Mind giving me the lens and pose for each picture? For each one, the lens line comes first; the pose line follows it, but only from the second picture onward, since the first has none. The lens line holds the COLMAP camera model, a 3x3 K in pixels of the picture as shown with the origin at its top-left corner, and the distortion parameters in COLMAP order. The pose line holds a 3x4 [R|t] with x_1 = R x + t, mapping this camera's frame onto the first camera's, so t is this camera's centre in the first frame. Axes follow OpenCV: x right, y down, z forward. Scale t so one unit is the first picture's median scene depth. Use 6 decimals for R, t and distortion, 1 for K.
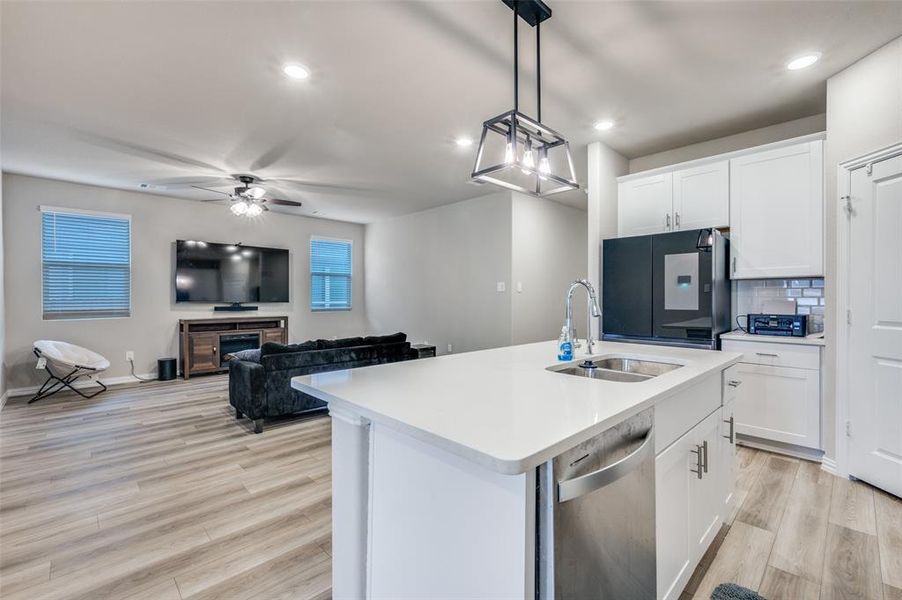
lens RADIAL K [[394.0, 0, 455.0], [0, 394.0, 299.8], [0, 0, 1]] dist [0.000110, 0.000056]
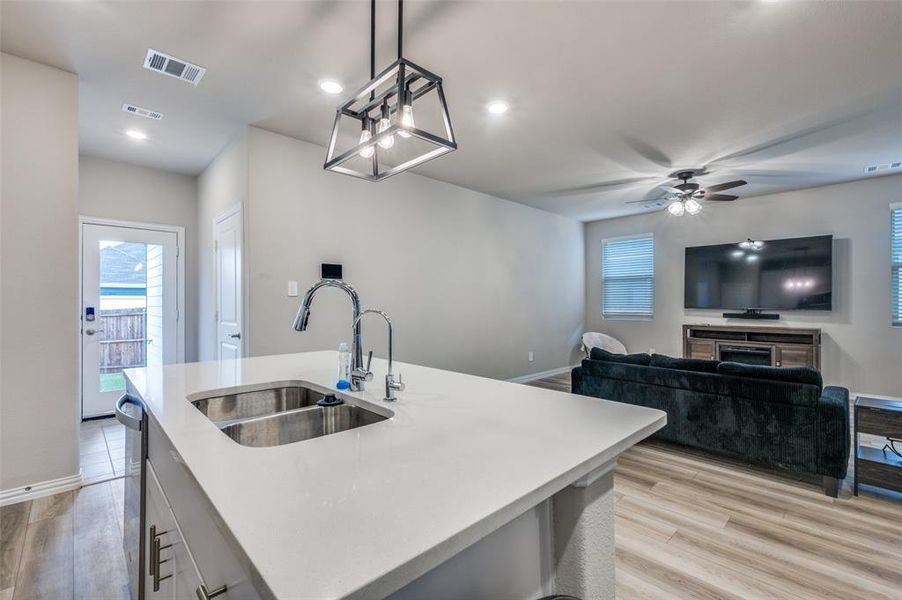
lens RADIAL K [[394.0, 0, 450.6], [0, 394.0, 303.6], [0, 0, 1]] dist [0.000110, 0.000056]
pose [[-0.004444, 0.002849, -0.999986, 0.373532], [-0.005647, 0.999980, 0.002874, -0.004644], [0.999974, 0.005660, -0.004428, 0.431788]]
